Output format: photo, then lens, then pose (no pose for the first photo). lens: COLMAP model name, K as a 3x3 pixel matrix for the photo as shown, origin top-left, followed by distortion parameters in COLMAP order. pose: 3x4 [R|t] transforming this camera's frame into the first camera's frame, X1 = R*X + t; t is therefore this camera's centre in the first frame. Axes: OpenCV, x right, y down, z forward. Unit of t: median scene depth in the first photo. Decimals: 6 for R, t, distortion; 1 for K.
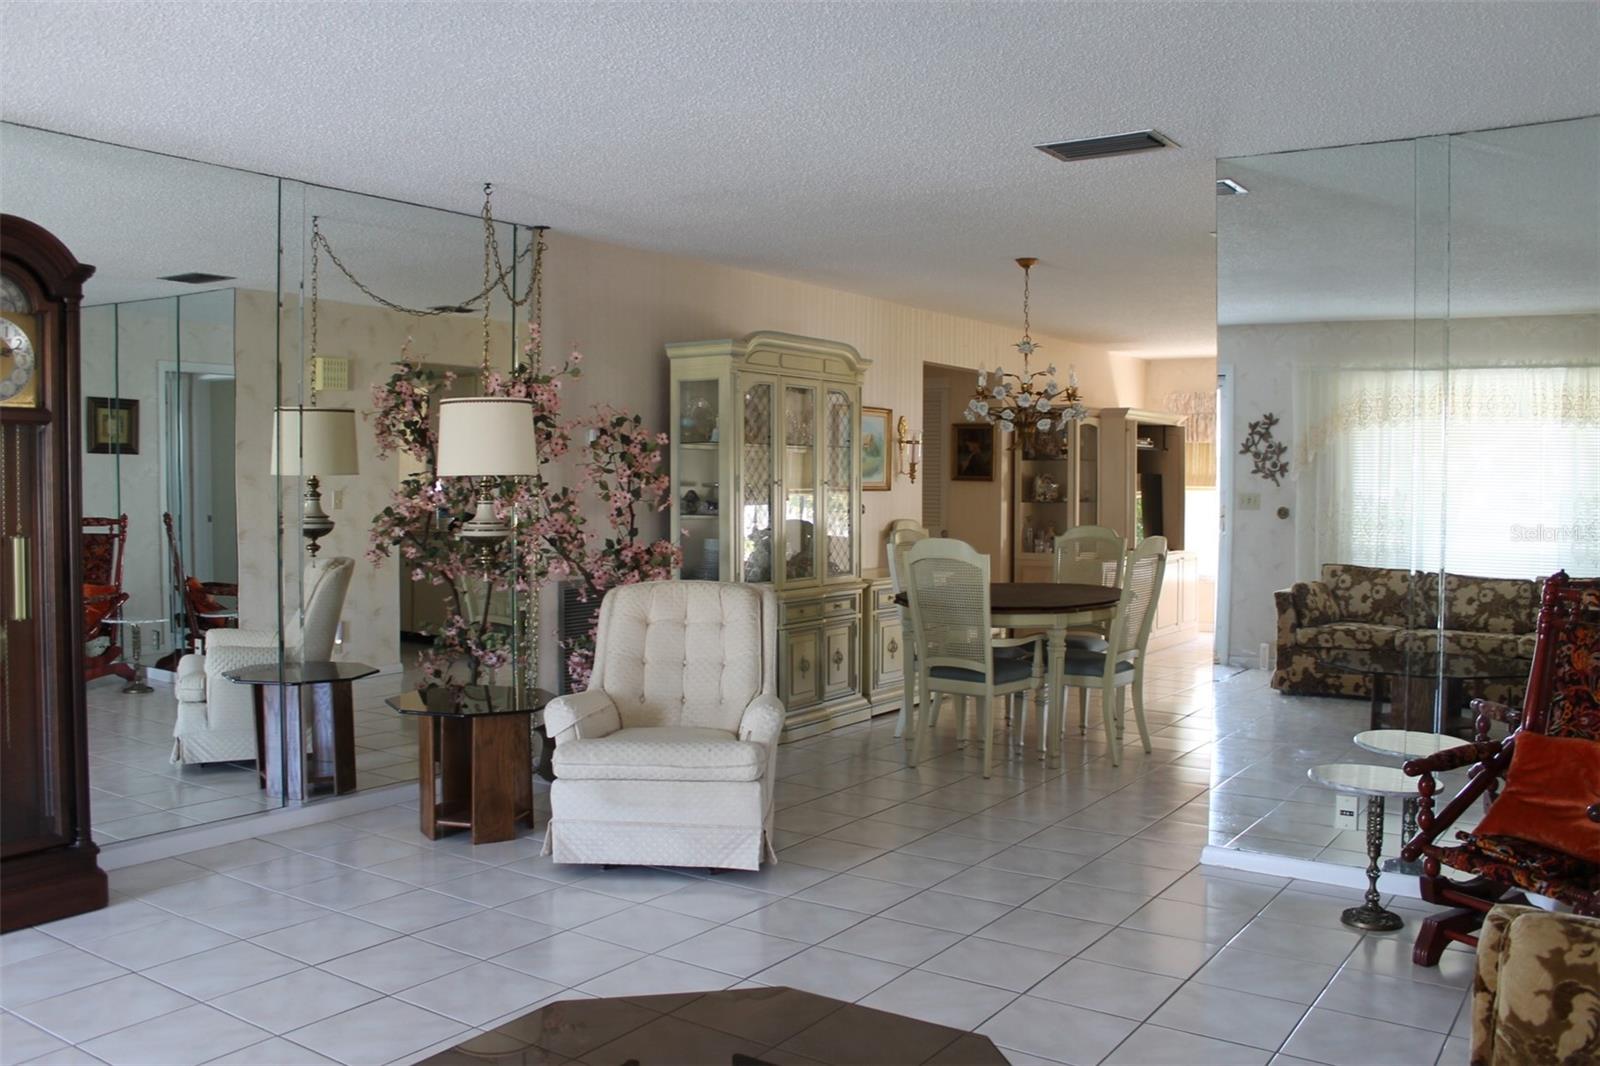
lens RADIAL K [[1345.2, 0, 800.2], [0, 1345.2, 530.1], [0, 0, 1]] dist [-0.168954, 0.154255]
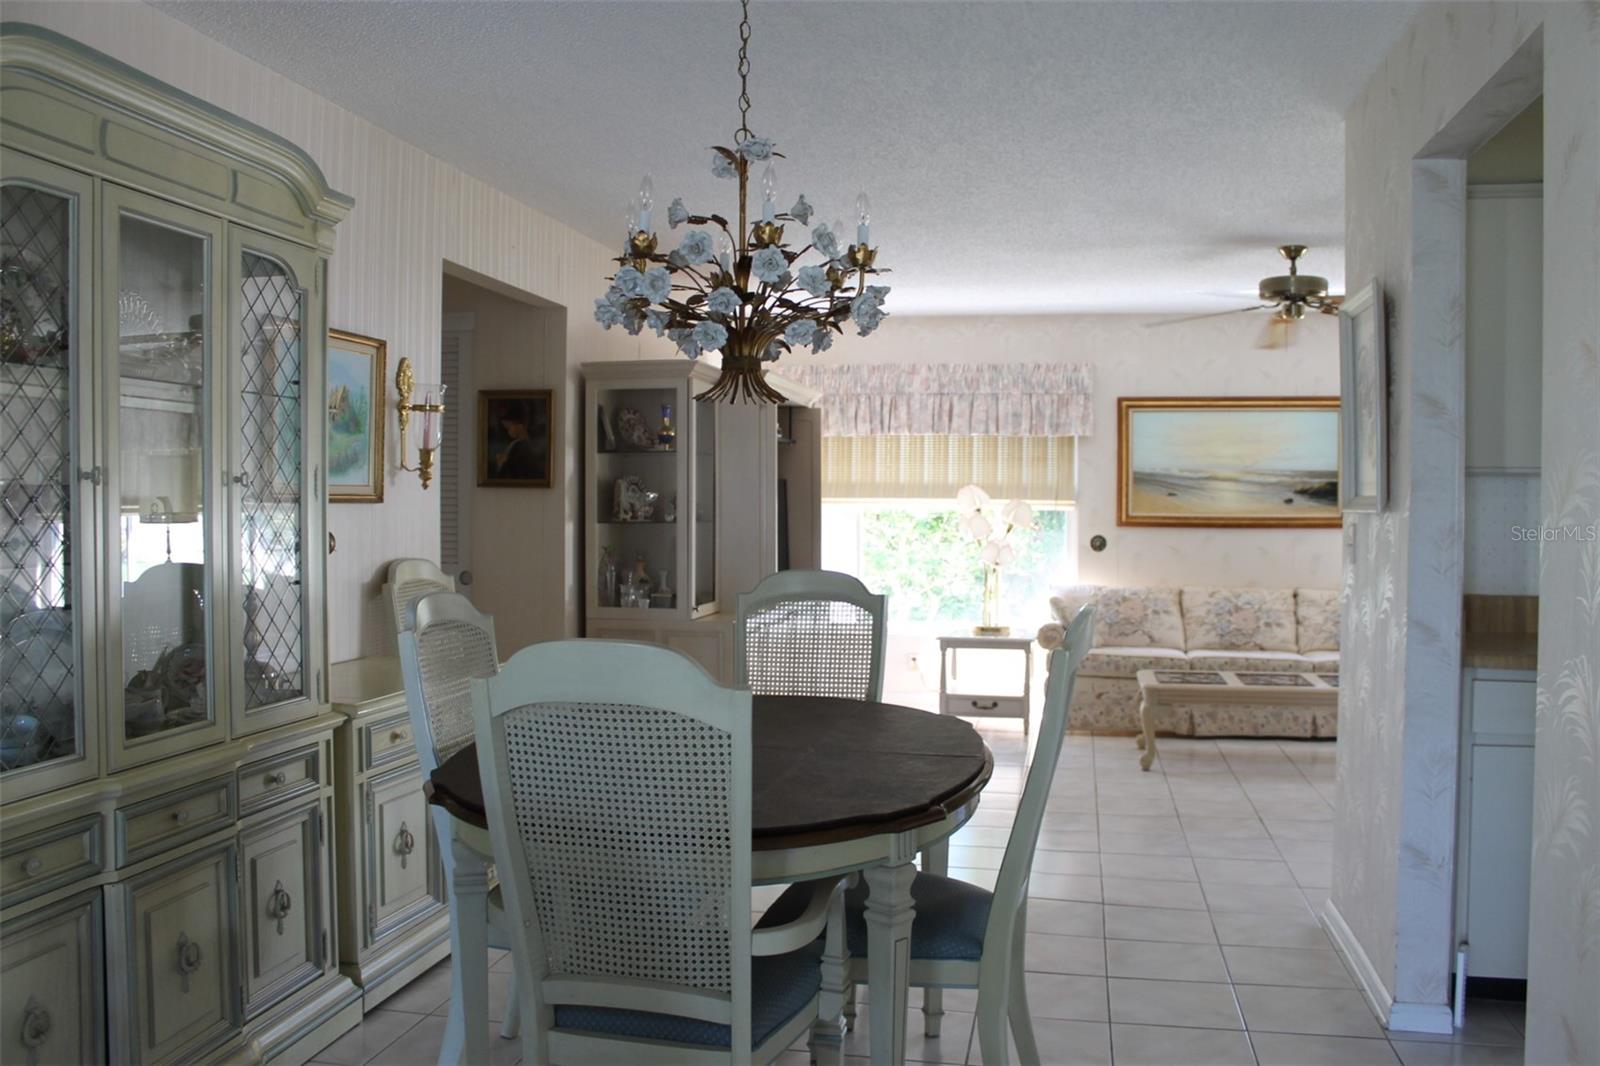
lens RADIAL K [[1345.2, 0, 800.2], [0, 1345.2, 530.1], [0, 0, 1]] dist [-0.168954, 0.154255]
pose [[0.920394, -0.008791, 0.390894, 0.022617], [0.014316, 0.999835, -0.011221, -0.014816], [-0.390730, 0.015924, 0.920367, 0.632147]]
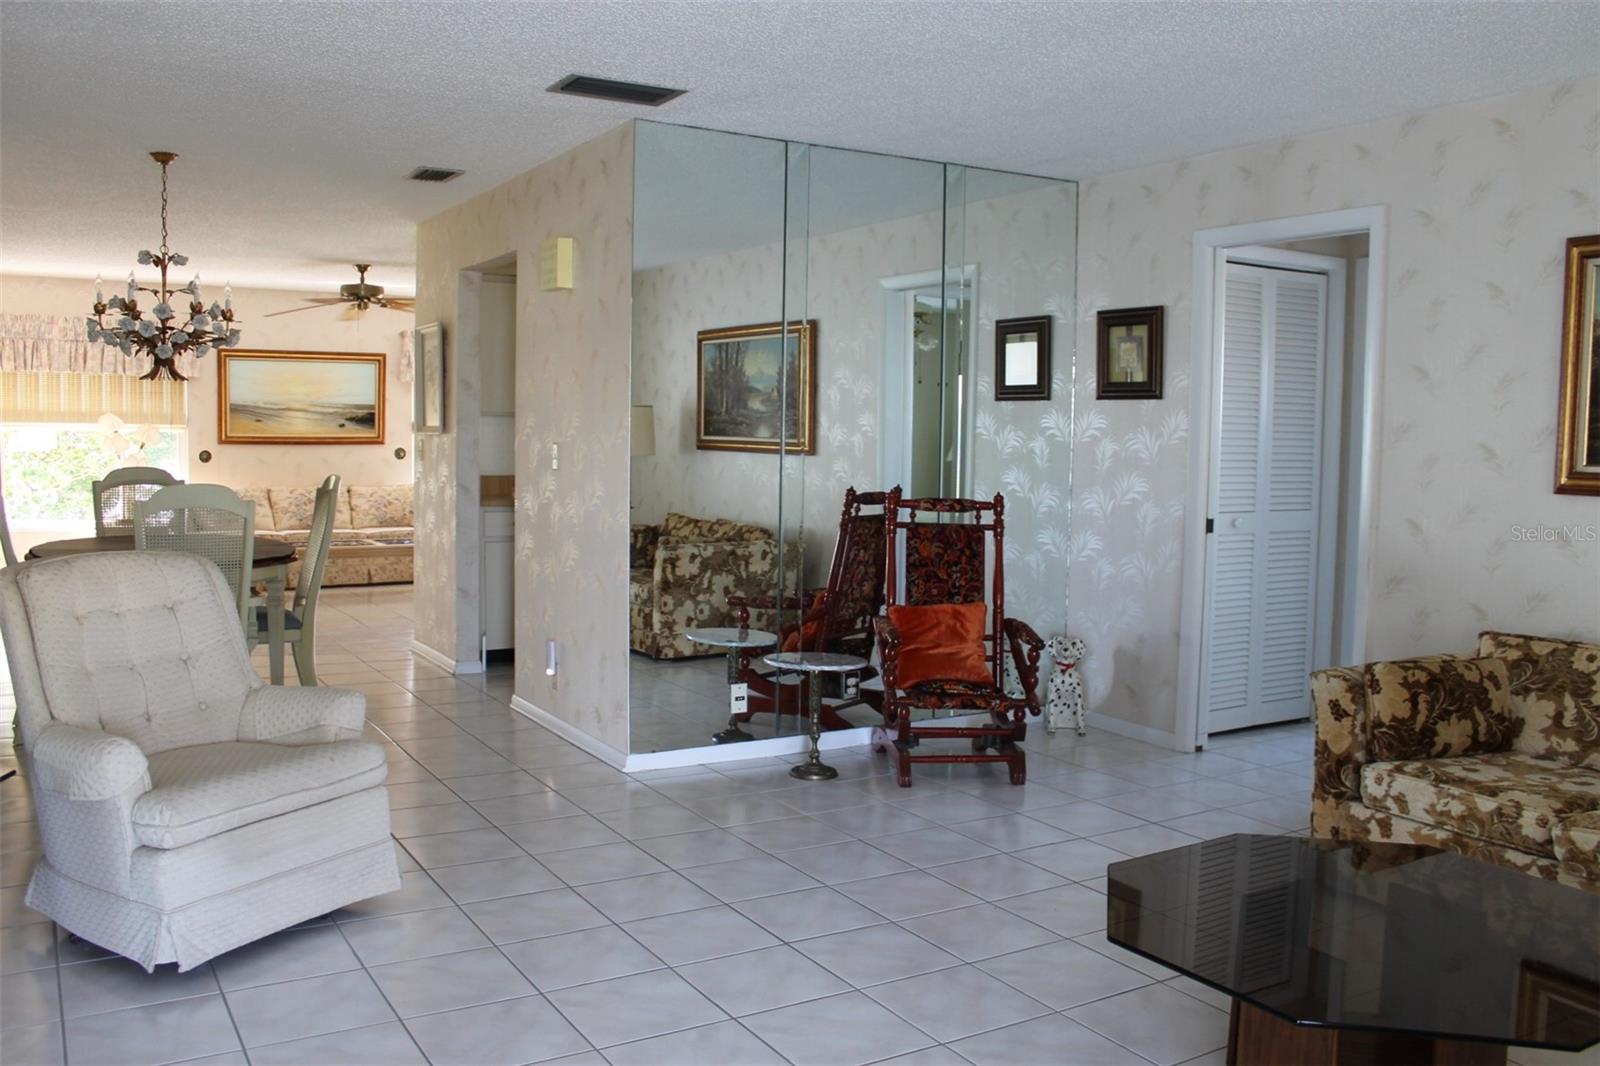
lens RADIAL K [[1345.2, 0, 800.2], [0, 1345.2, 530.1], [0, 0, 1]] dist [-0.168954, 0.154255]
pose [[0.410063, -0.065527, 0.909700, -0.442759], [0.019993, 0.997822, 0.062862, -0.008366], [-0.911838, -0.007589, 0.410480, 0.299304]]
